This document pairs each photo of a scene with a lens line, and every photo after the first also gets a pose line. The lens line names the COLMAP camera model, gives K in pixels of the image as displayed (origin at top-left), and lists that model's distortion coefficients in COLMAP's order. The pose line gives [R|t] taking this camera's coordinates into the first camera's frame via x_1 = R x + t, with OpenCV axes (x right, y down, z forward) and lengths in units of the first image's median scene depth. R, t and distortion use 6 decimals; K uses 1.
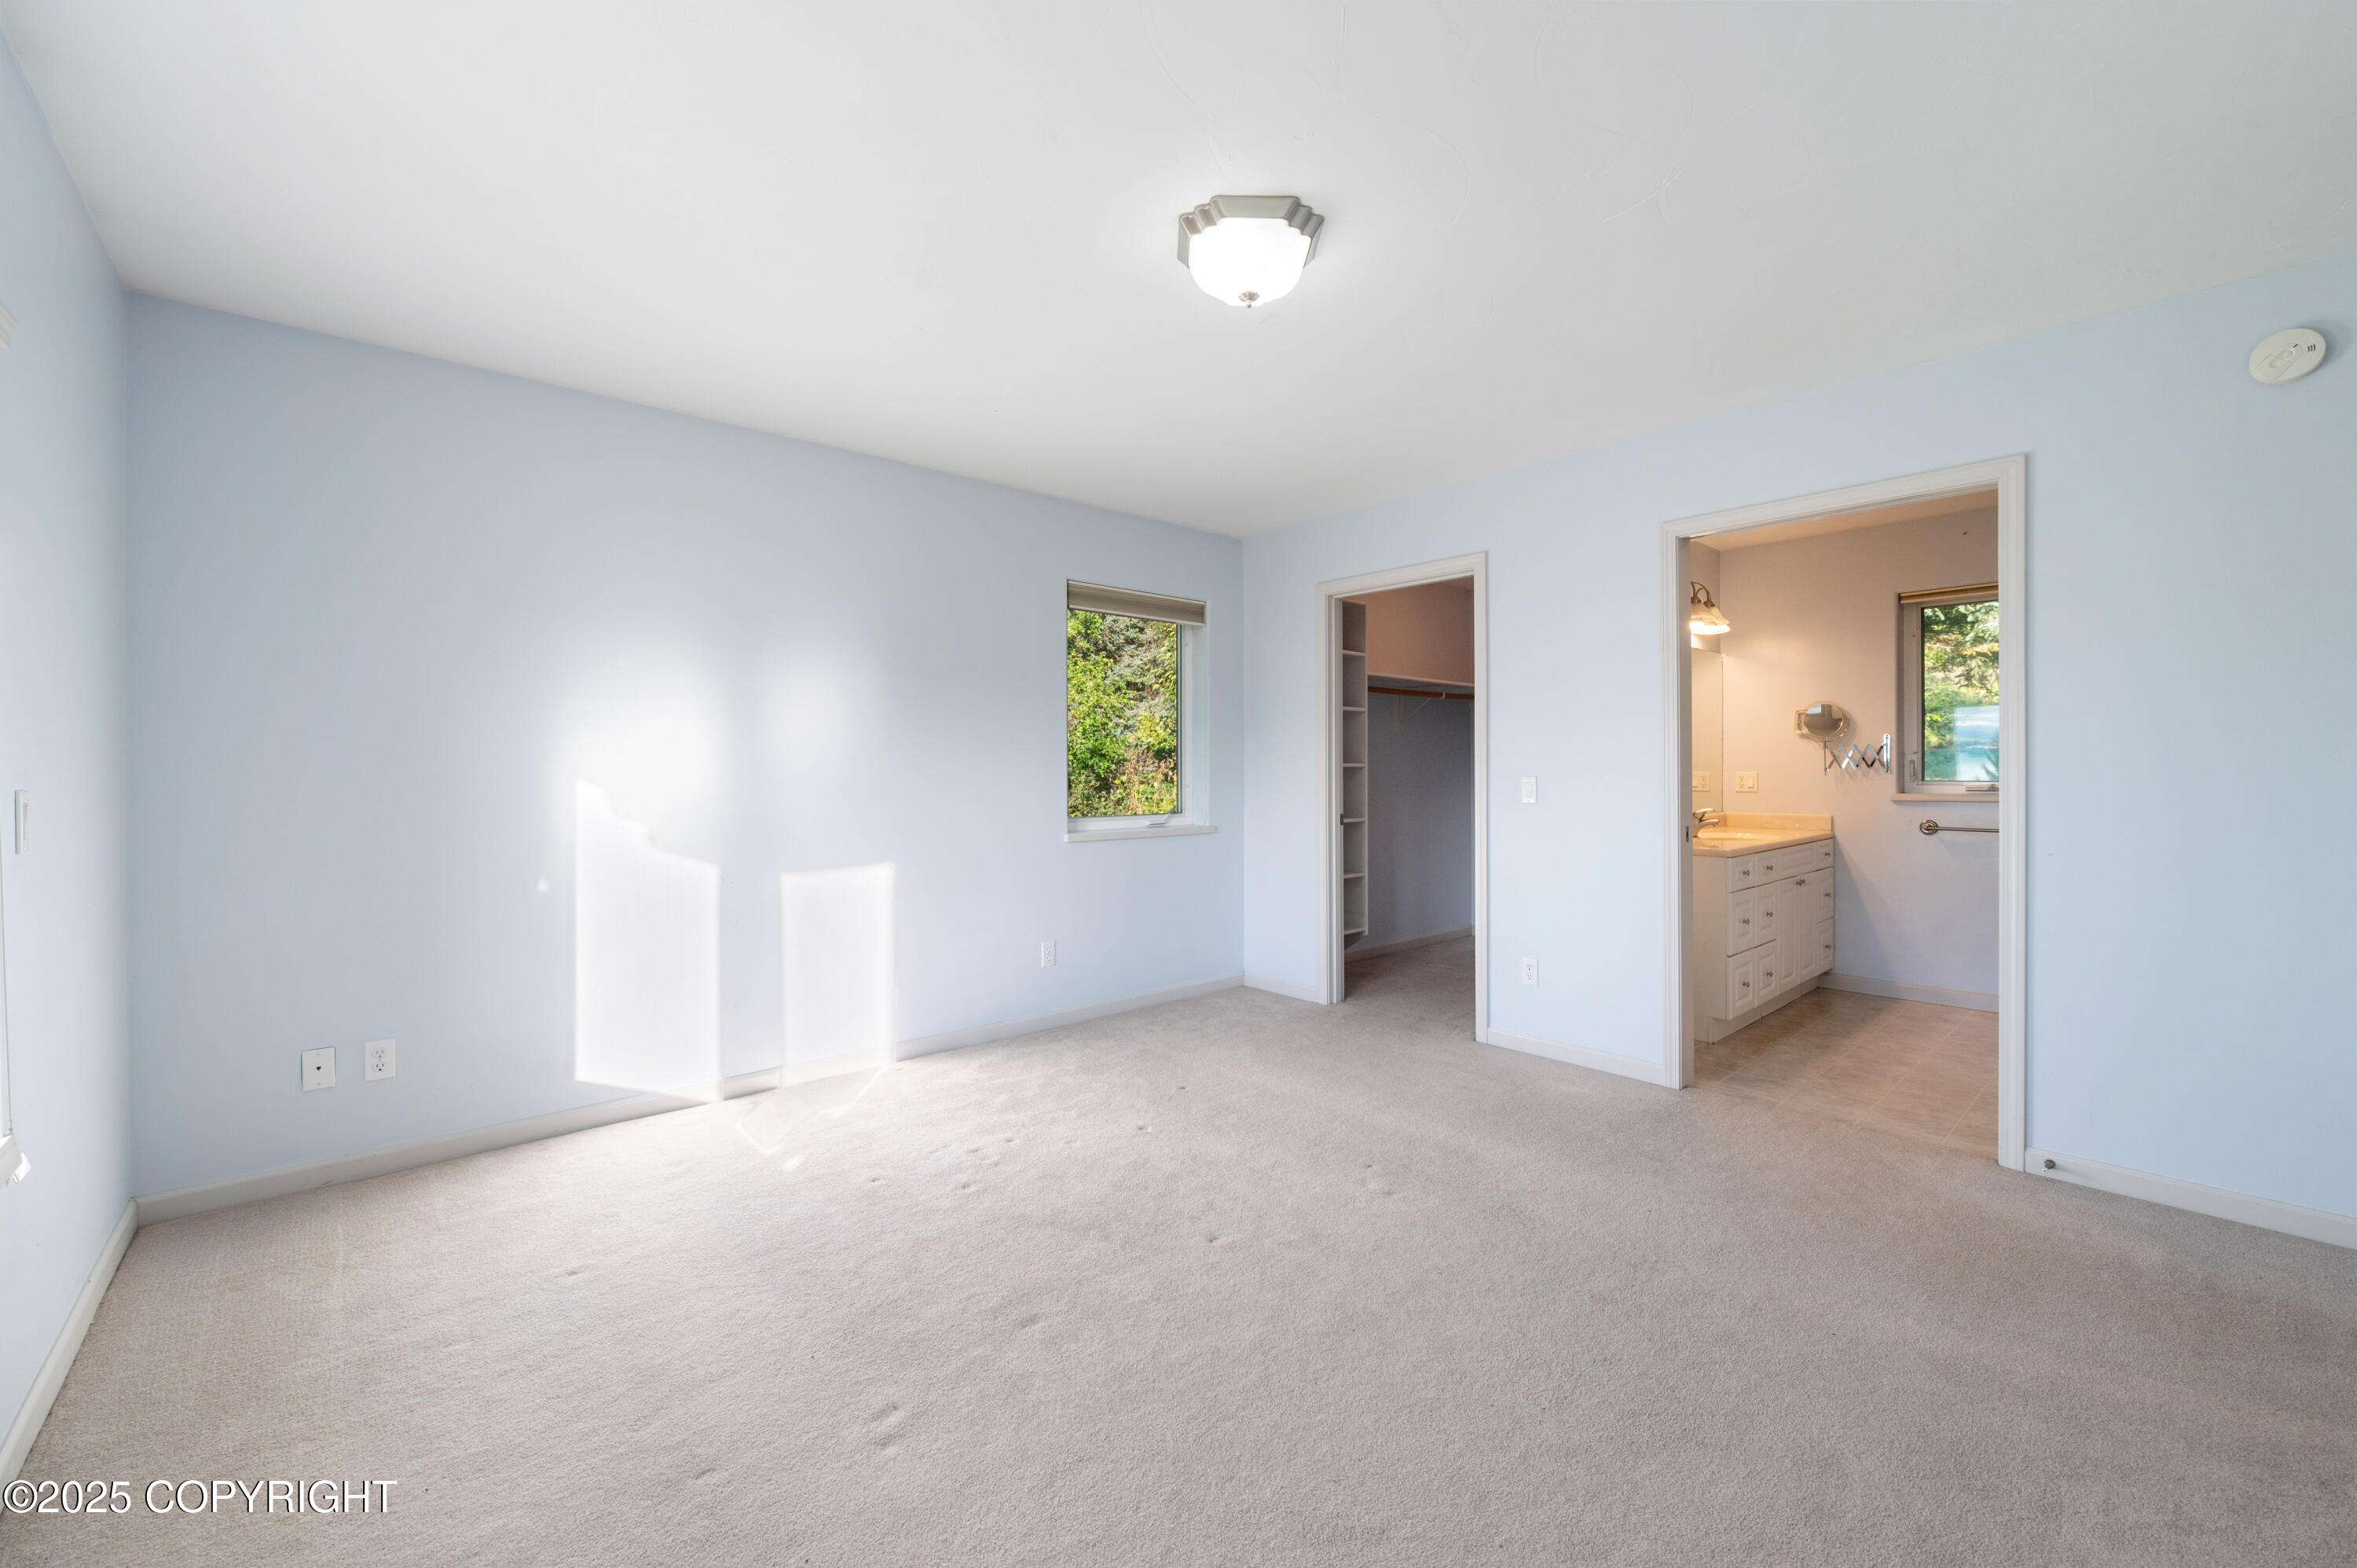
lens RADIAL K [[942.4, 0, 1174.9], [0, 942.4, 778.7], [0, 0, 1]] dist [-0.005386, -0.000807]
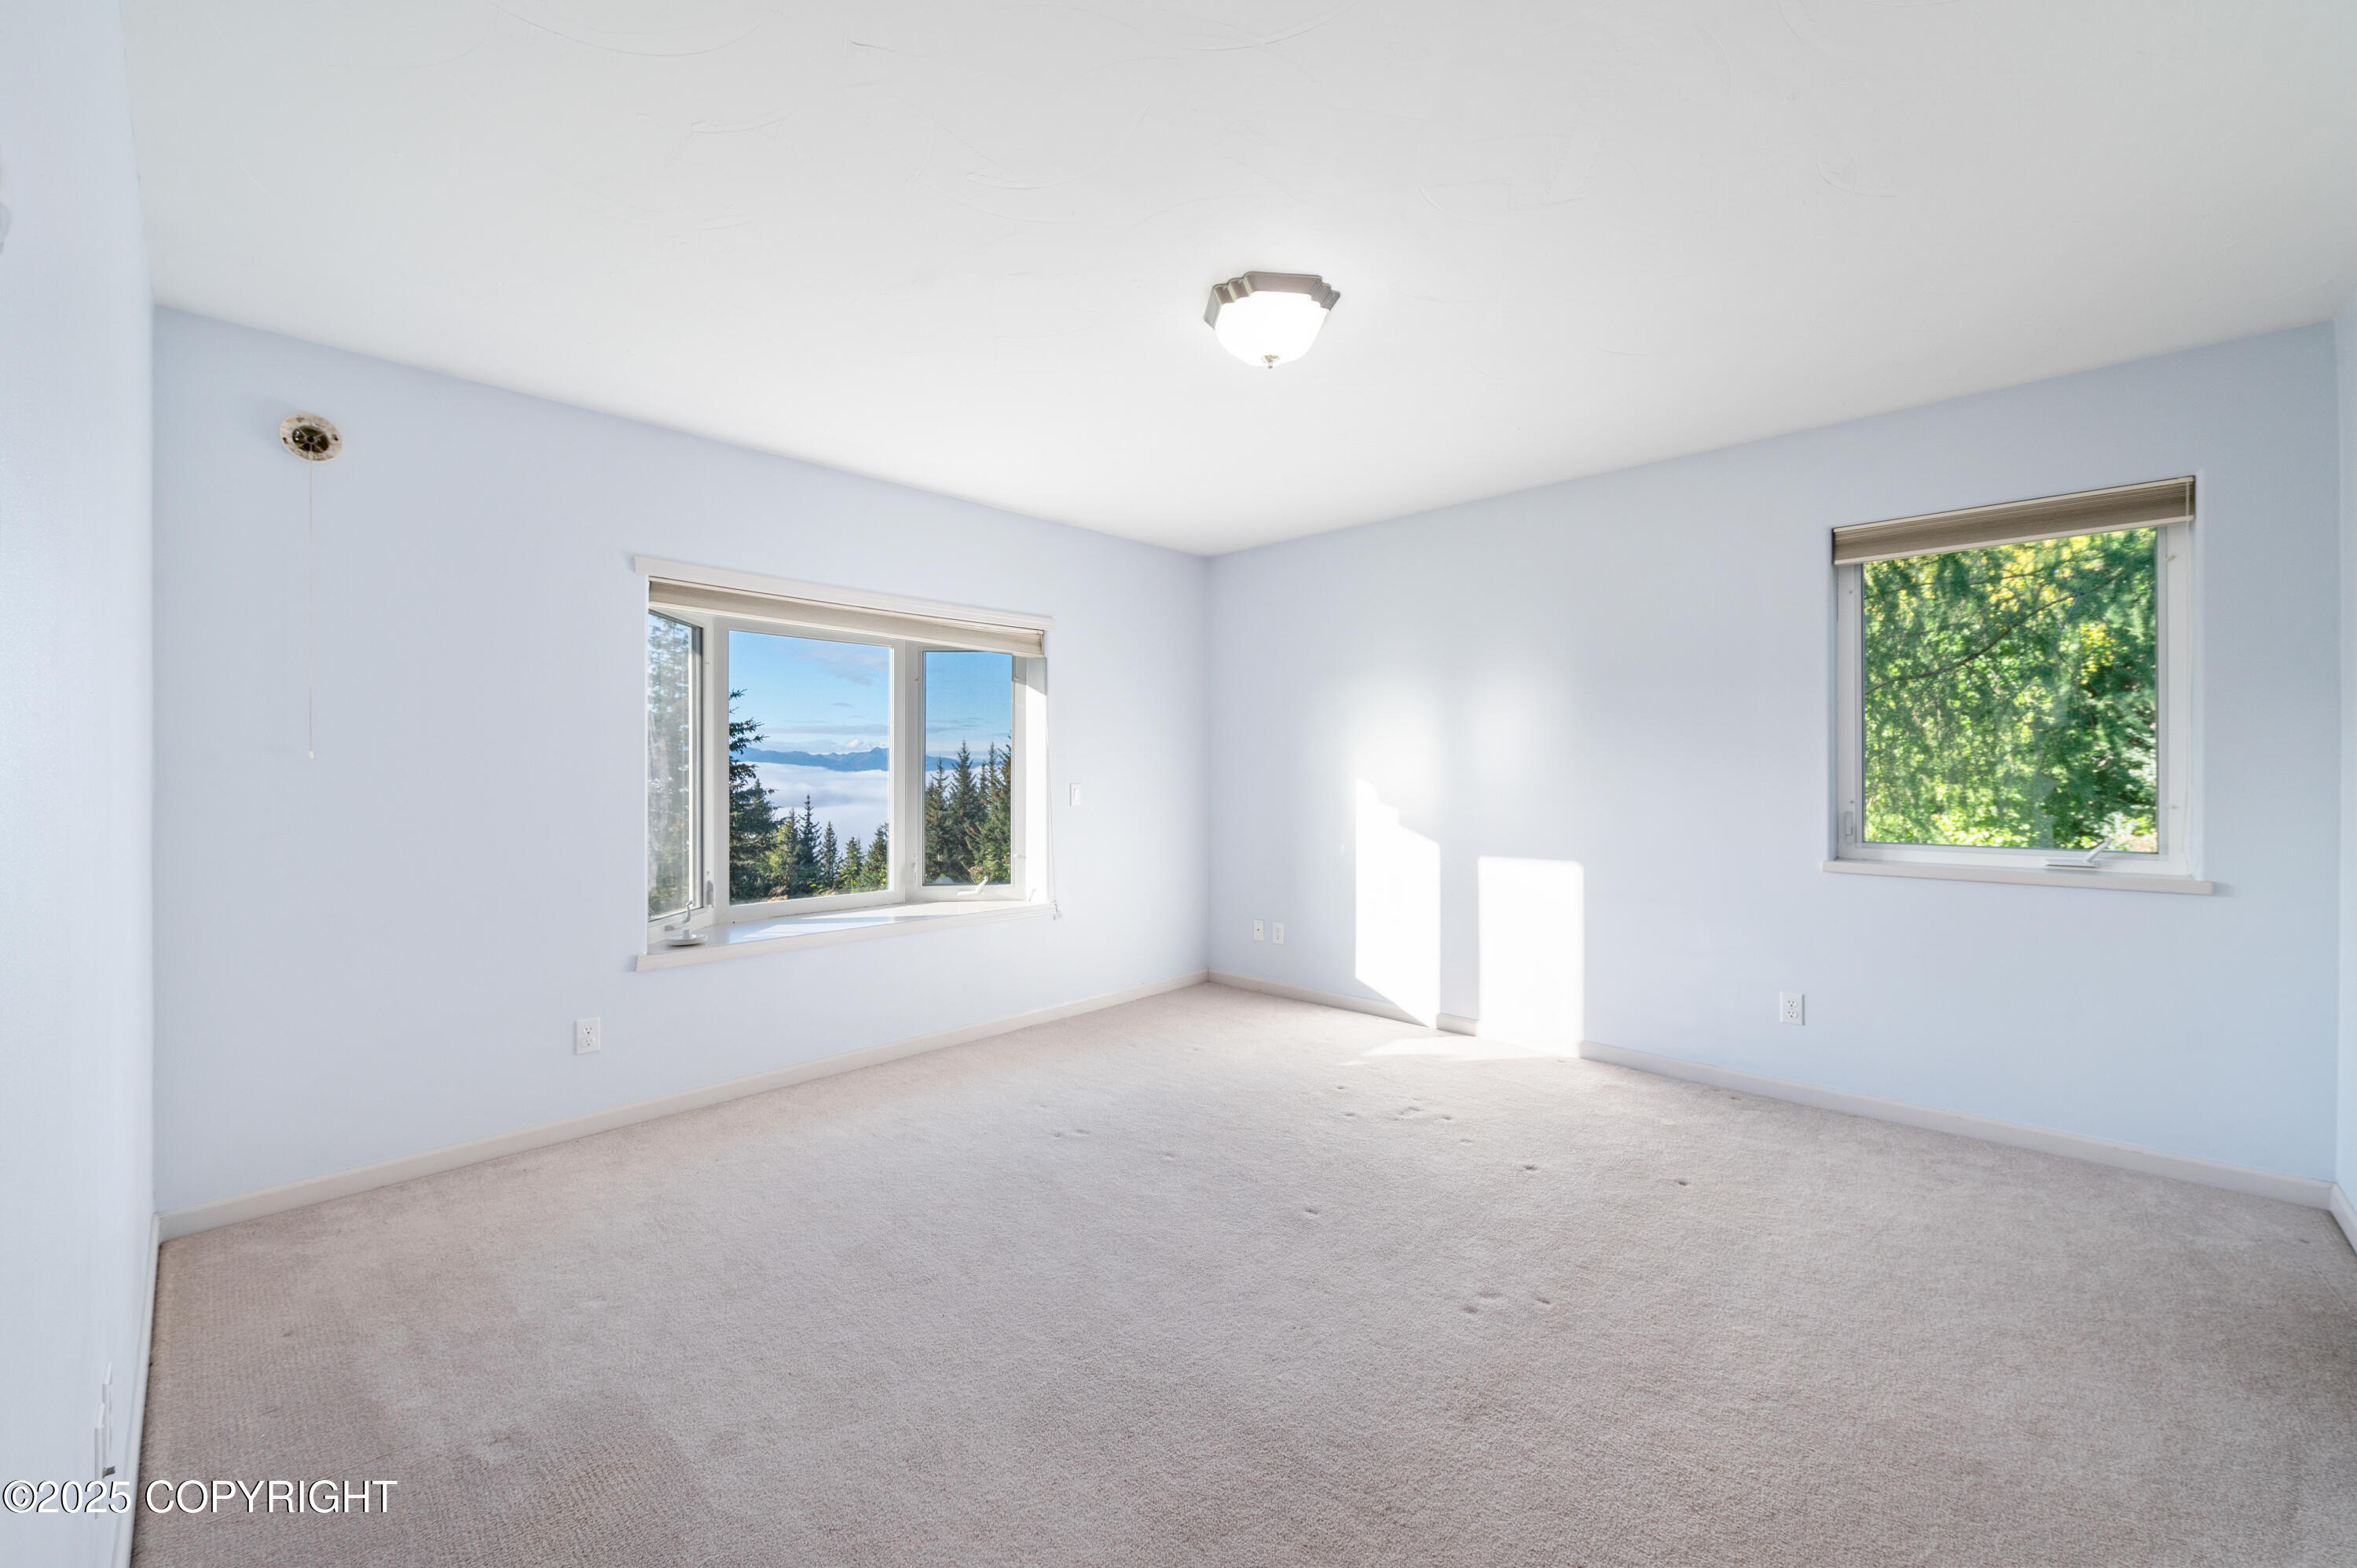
lens RADIAL K [[942.4, 0, 1174.2], [0, 942.4, 772.5], [0, 0, 1]] dist [-0.005386, -0.000807]
pose [[0.079574, 0.006949, -0.996805, 0.753263], [-0.006488, 0.999958, 0.006453, -0.018291], [0.996808, 0.005954, 0.079616, 0.507271]]
